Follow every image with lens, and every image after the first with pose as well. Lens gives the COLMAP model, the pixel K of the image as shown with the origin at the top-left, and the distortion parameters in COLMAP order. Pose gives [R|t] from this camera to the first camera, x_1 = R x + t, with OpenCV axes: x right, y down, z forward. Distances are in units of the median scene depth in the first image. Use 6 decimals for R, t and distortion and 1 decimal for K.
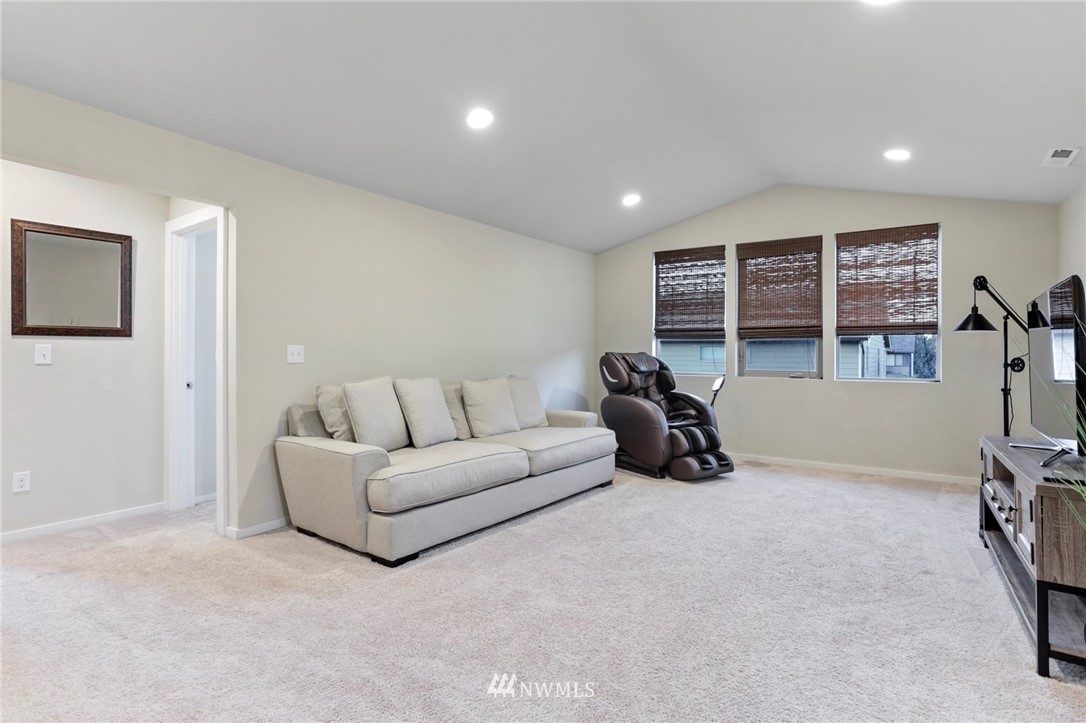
lens RADIAL K [[526.4, 0, 544.2], [0, 526.4, 354.3], [0, 0, 1]] dist [-0.025224, 0.002746]
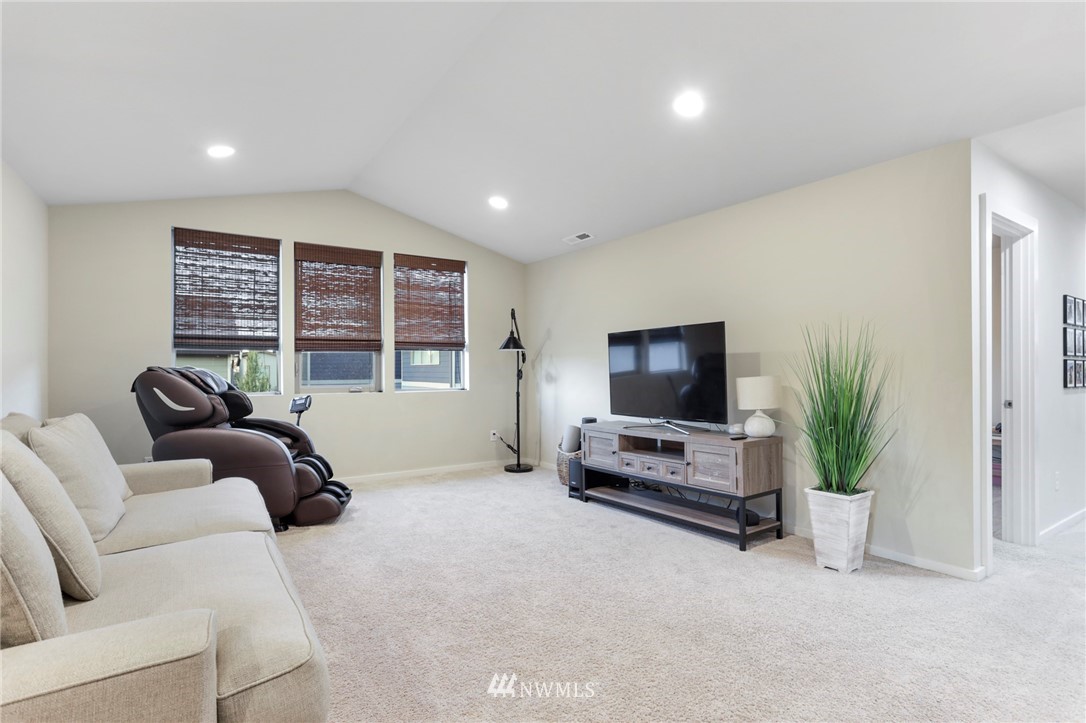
lens RADIAL K [[526.4, 0, 545.3], [0, 526.4, 364.2], [0, 0, 1]] dist [-0.025224, 0.002746]
pose [[0.385626, 0.000083, 0.922655, -0.277312], [0.008346, 0.999959, -0.003578, -0.000829], [-0.922617, 0.009080, 0.385610, 0.290058]]
